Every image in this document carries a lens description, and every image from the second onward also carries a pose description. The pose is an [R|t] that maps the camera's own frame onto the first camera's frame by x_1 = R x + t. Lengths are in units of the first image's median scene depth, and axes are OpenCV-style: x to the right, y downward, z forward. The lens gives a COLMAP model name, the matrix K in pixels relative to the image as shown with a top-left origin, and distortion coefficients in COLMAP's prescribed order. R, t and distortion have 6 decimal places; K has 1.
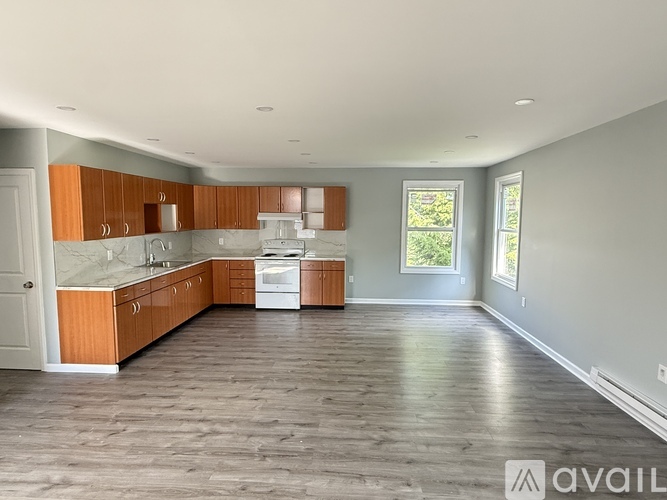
lens RADIAL K [[377.5, 0, 332.8], [0, 377.5, 248.8], [0, 0, 1]] dist [-0.003274, 0.001554]
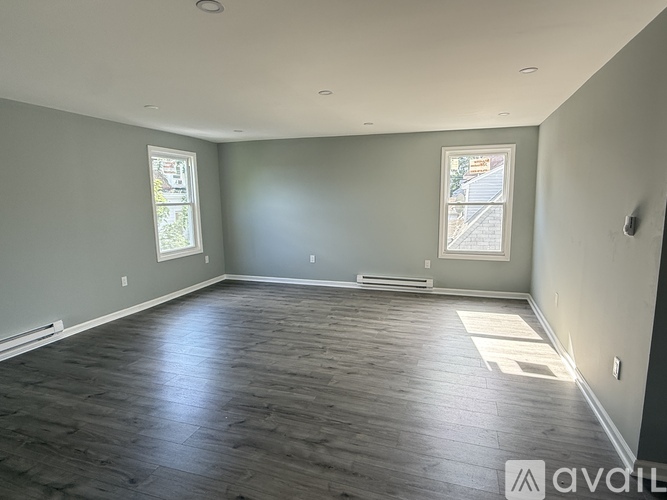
lens RADIAL K [[377.5, 0, 334.7], [0, 377.5, 250.3], [0, 0, 1]] dist [-0.003274, 0.001554]
pose [[-0.967008, -0.032307, 0.252688, -0.338576], [0.028712, 0.971782, 0.234125, -0.076014], [-0.253122, 0.233656, -0.938794, 1.005404]]
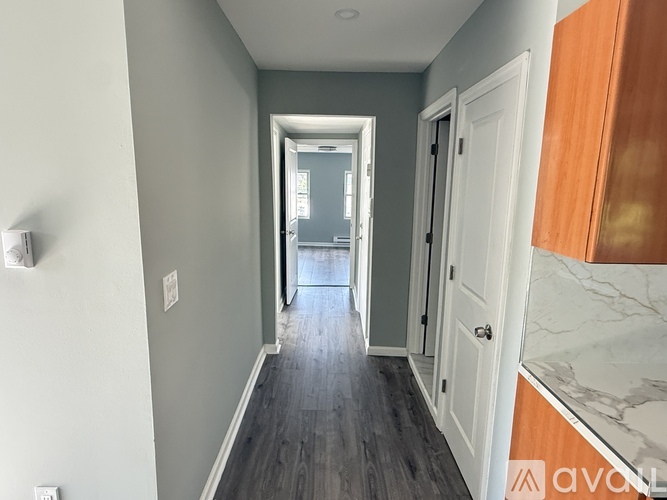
lens RADIAL K [[377.5, 0, 333.8], [0, 377.5, 250.4], [0, 0, 1]] dist [-0.003274, 0.001554]
pose [[0.069913, 0.171459, -0.982707, -0.321035], [-0.109286, 0.980505, 0.163300, -0.045042], [0.991549, 0.095979, 0.087288, 0.633044]]
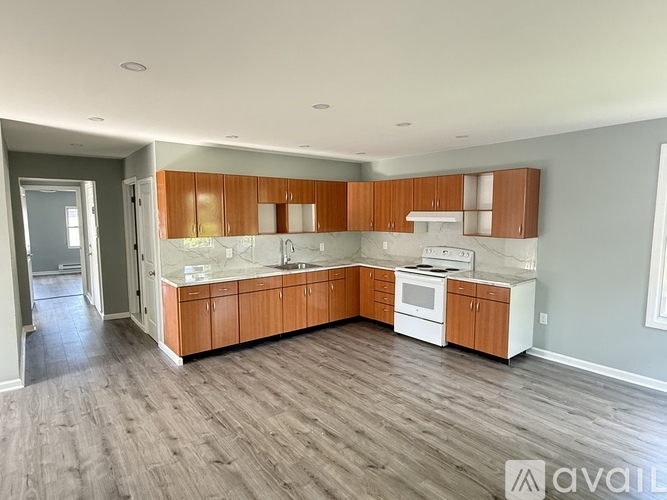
lens RADIAL K [[377.5, 0, 335.1], [0, 377.5, 249.1], [0, 0, 1]] dist [-0.003274, 0.001554]
pose [[0.673698, 0.061474, -0.736446, 0.394940], [-0.061655, 0.997735, 0.026883, -0.041384], [0.736431, 0.027294, 0.675962, 0.500221]]
